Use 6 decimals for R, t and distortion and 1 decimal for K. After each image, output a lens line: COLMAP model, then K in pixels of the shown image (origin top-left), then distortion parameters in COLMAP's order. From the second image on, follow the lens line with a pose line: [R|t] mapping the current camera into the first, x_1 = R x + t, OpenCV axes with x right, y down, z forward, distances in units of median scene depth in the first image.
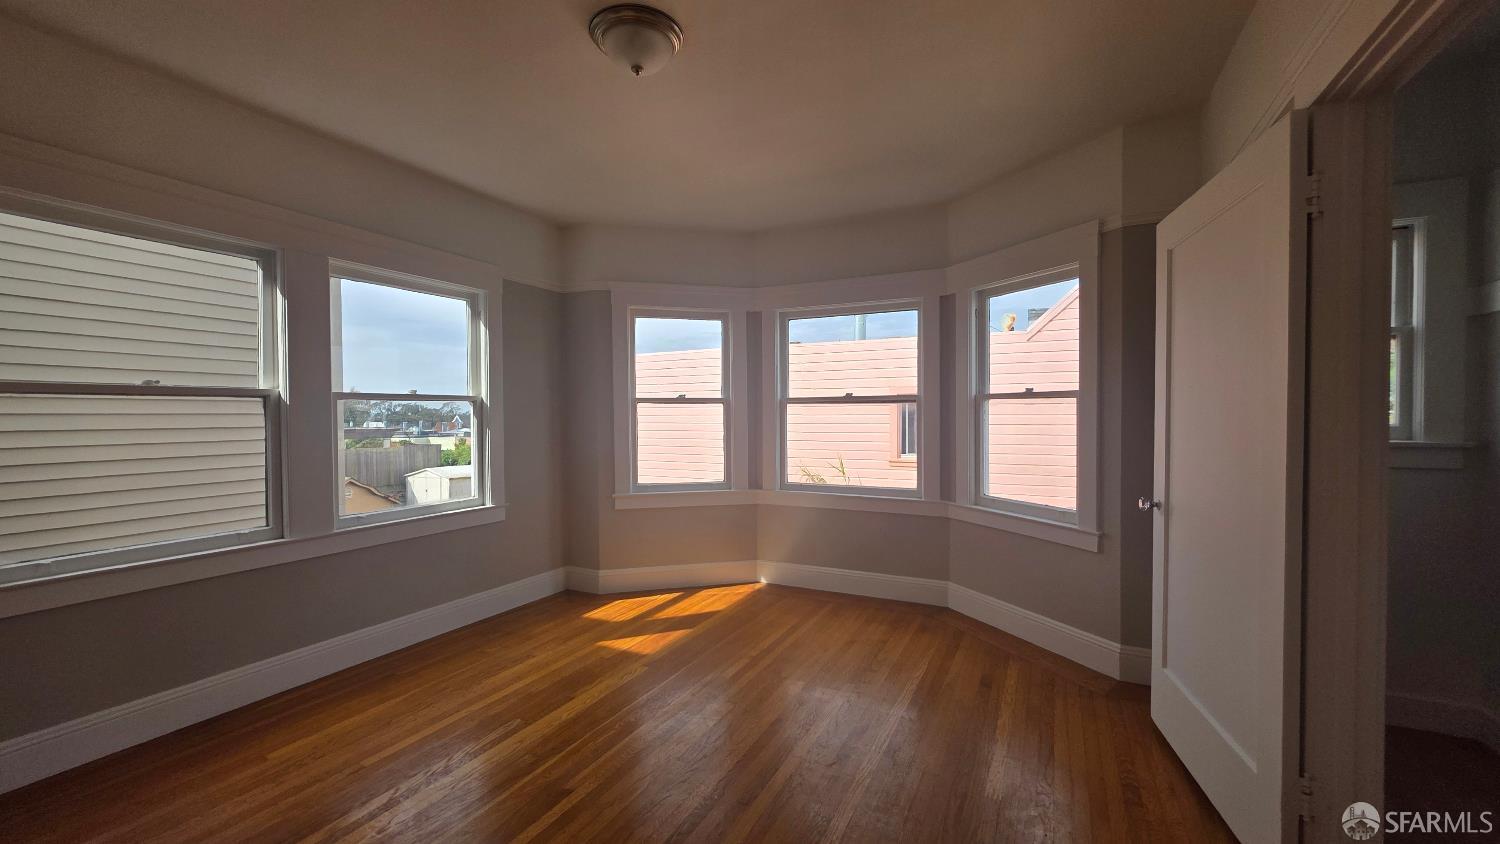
lens RADIAL K [[594.8, 0, 750.0], [0, 594.8, 422.0], [0, 0, 1]] dist [0.000460, -0.000492]
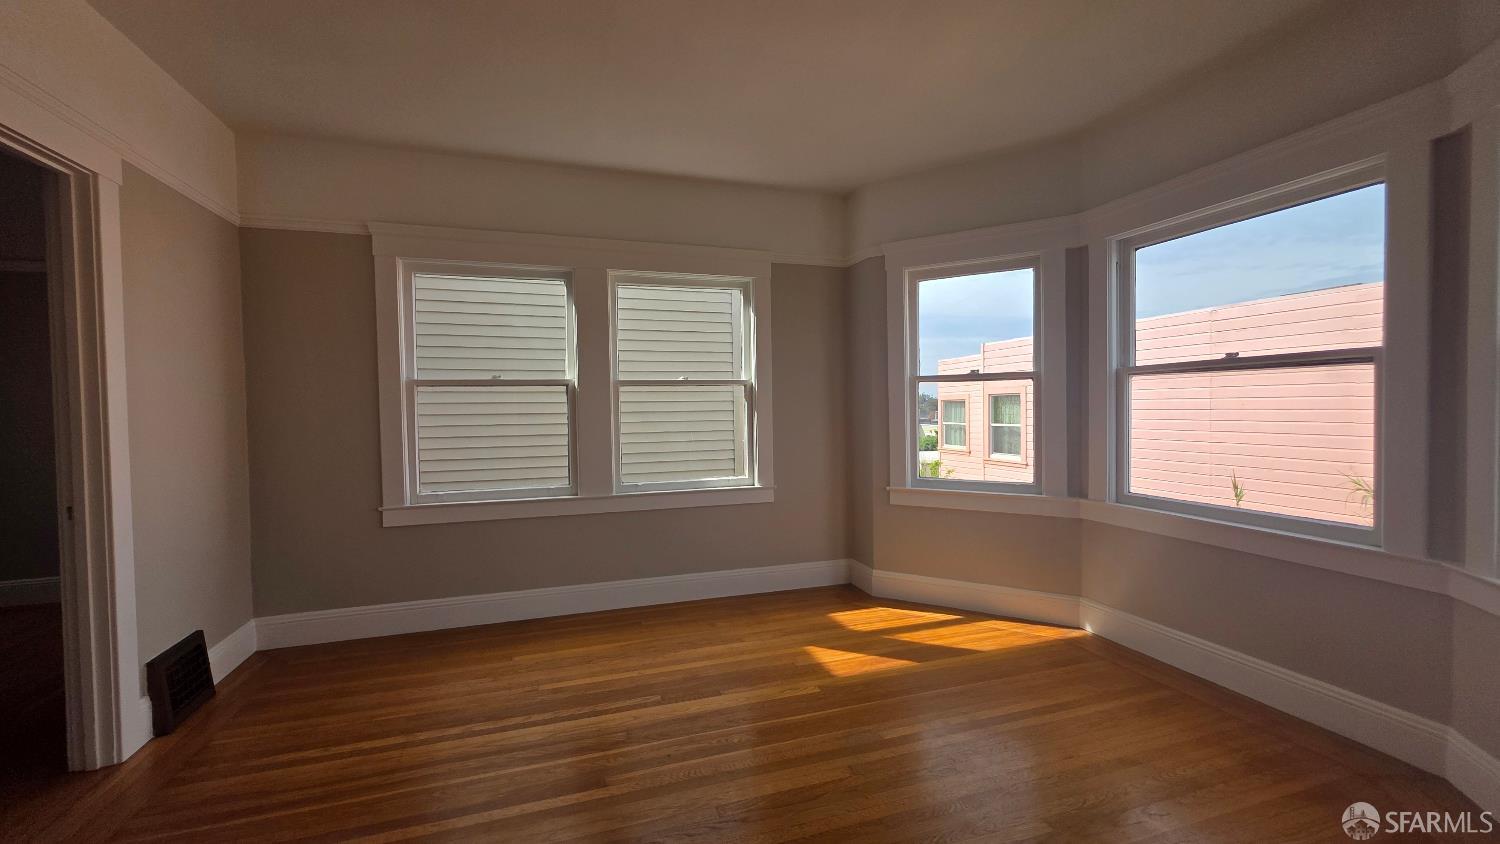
lens RADIAL K [[594.8, 0, 750.0], [0, 594.8, 422.0], [0, 0, 1]] dist [0.000460, -0.000492]
pose [[0.702456, 0.011445, -0.711636, 0.273868], [0.002375, 0.999827, 0.018424, 0.009815], [0.711724, -0.014633, 0.702307, 0.256603]]
